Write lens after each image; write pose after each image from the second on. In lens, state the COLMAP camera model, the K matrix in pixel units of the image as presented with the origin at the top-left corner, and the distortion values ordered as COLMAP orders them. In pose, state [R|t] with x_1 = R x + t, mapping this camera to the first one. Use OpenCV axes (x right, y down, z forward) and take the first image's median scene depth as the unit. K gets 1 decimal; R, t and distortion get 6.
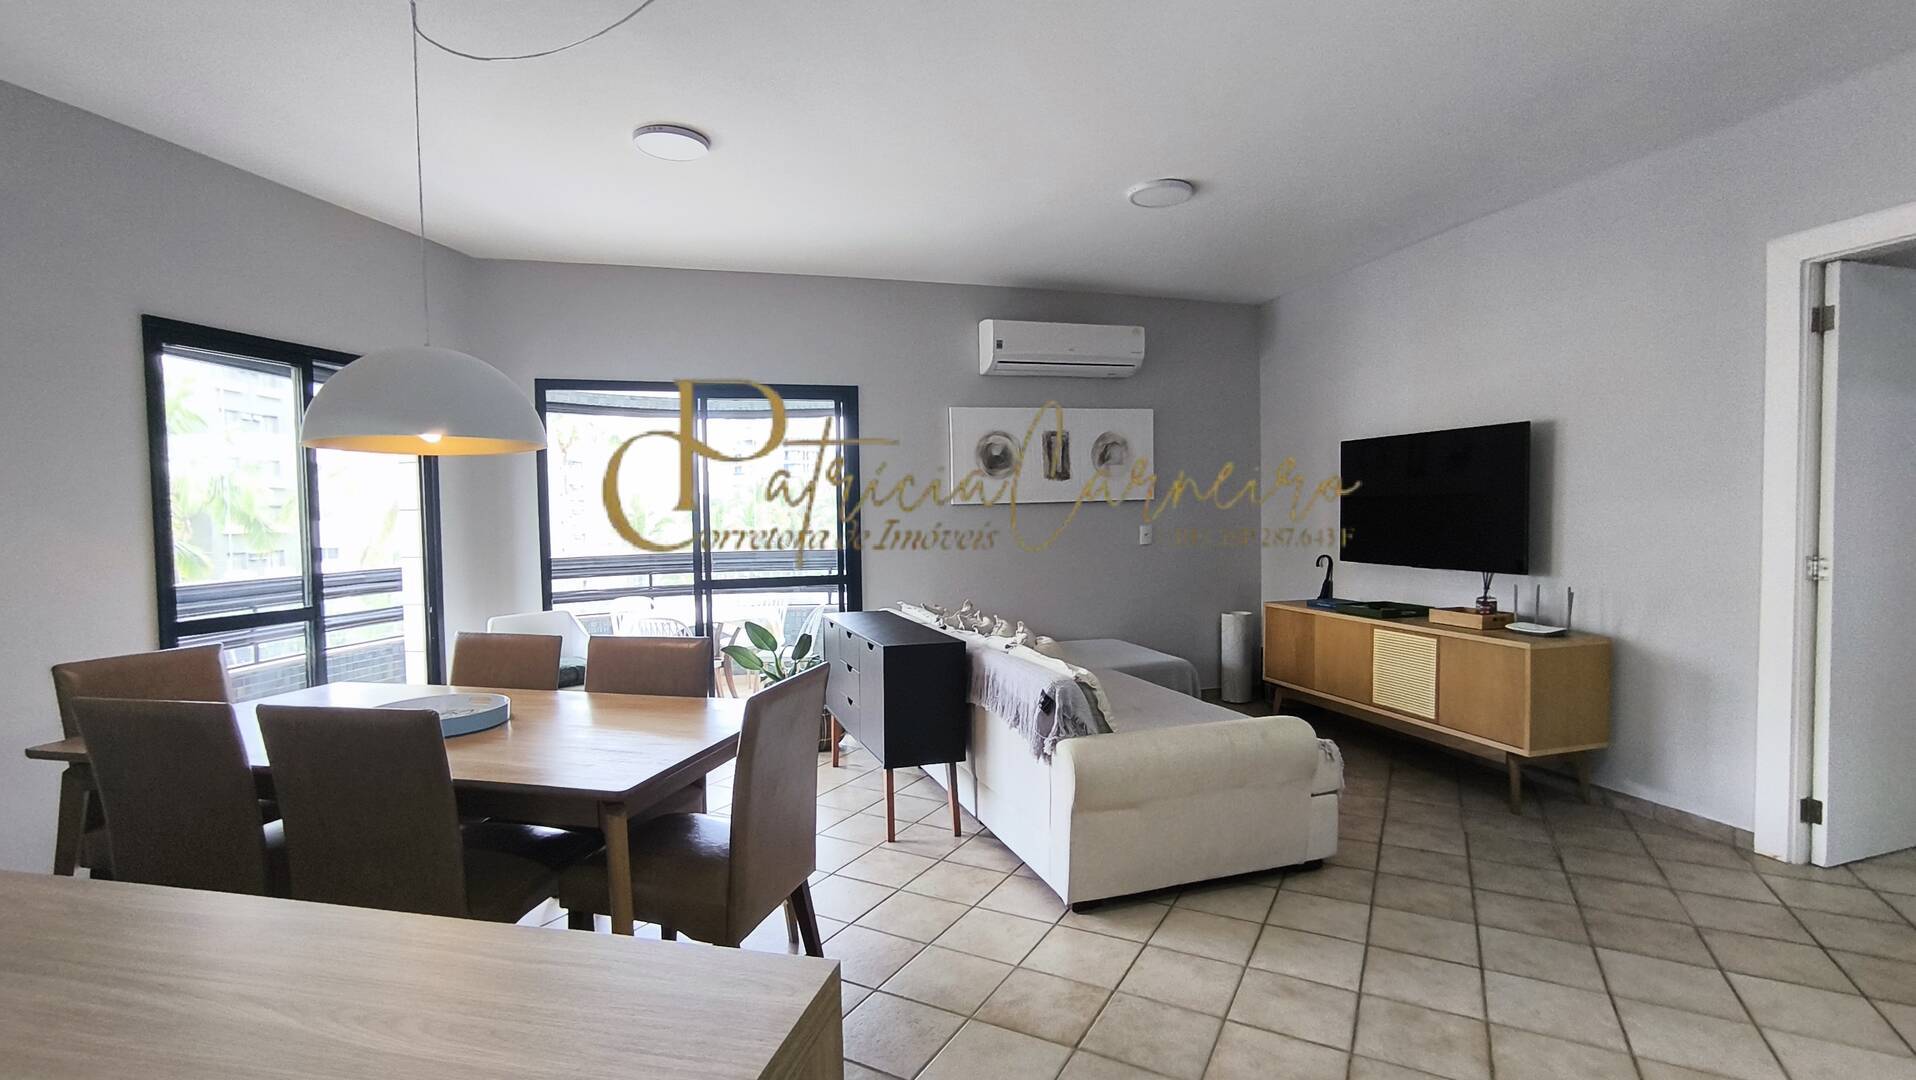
lens RADIAL K [[875.5, 0, 963.8], [0, 875.5, 543.1], [0, 0, 1]] dist [-0.015481, 0.007925]
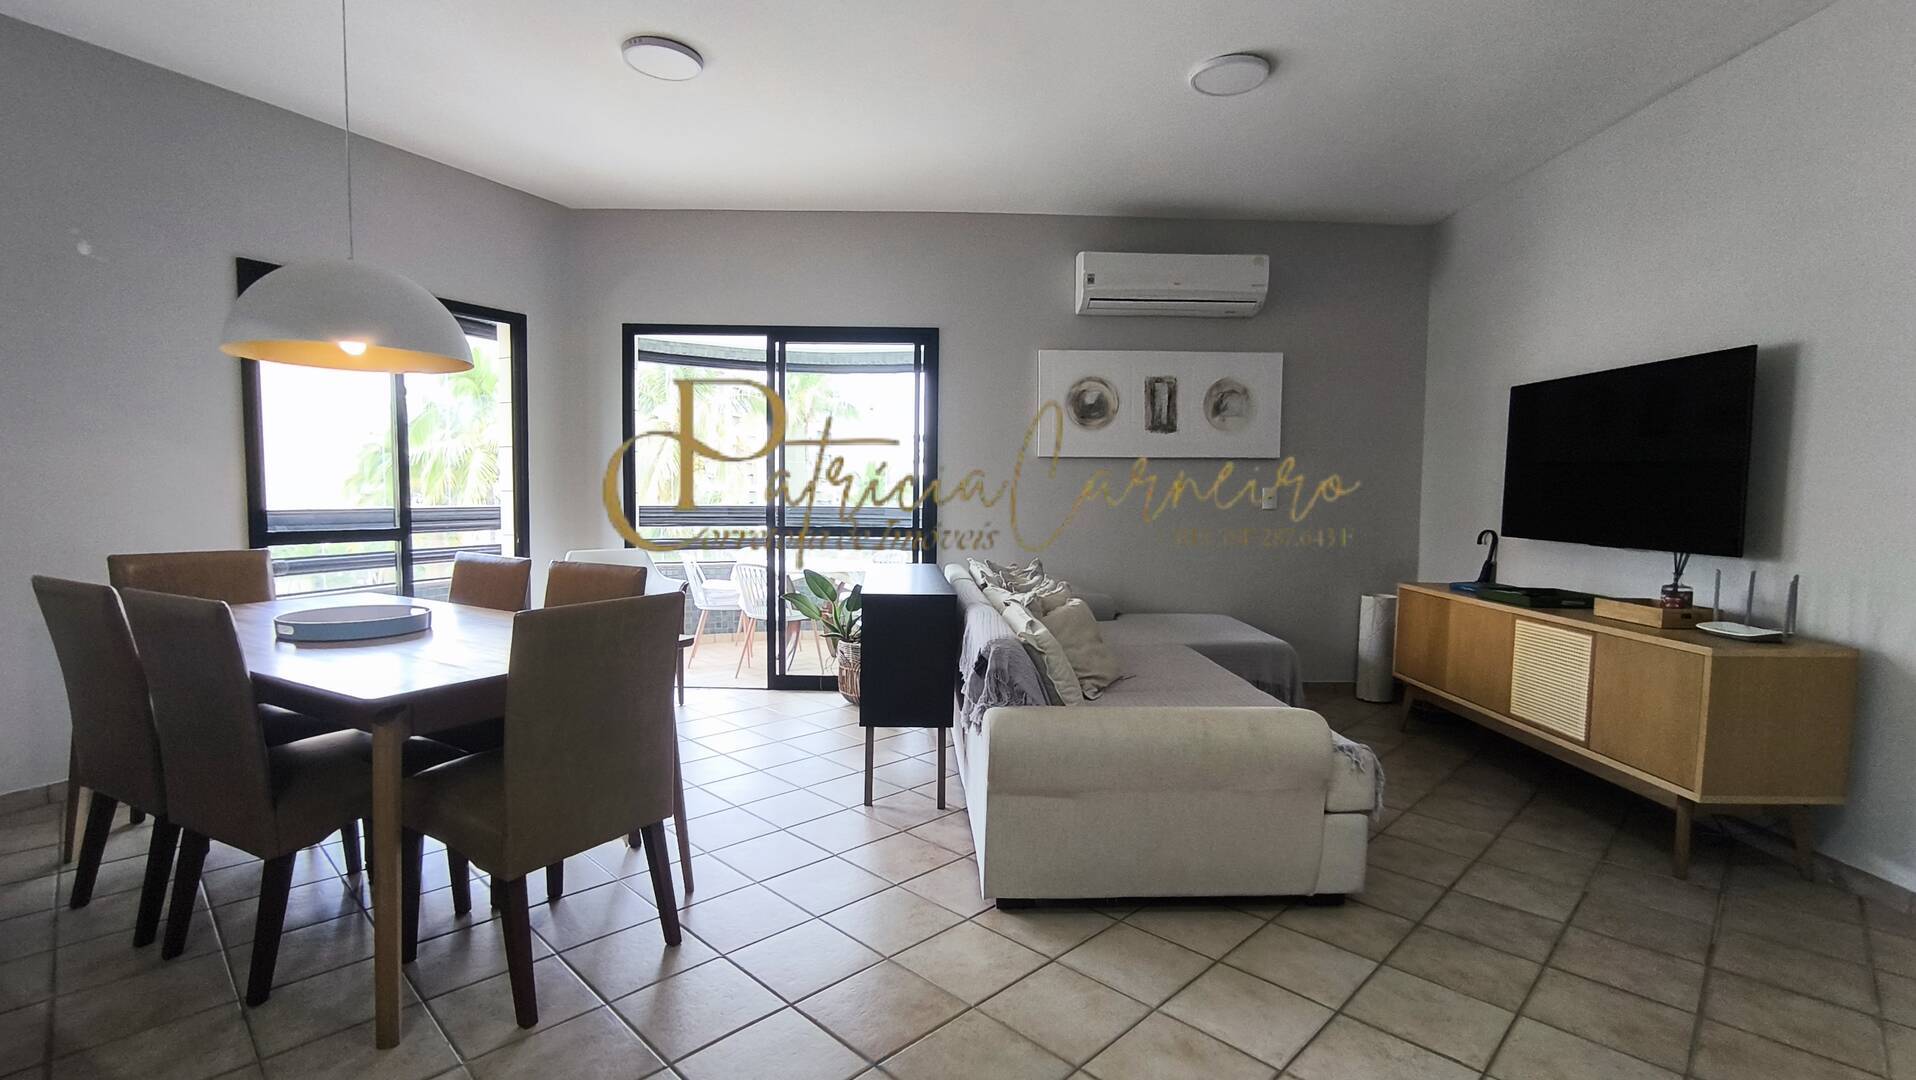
lens RADIAL K [[875.5, 0, 963.9], [0, 875.5, 541.9], [0, 0, 1]] dist [-0.015481, 0.007925]
pose [[0.961381, 0.046341, -0.271291, 0.229915], [-0.039941, 0.998779, 0.029068, 0.029379], [0.272307, -0.017109, 0.962058, 0.128631]]
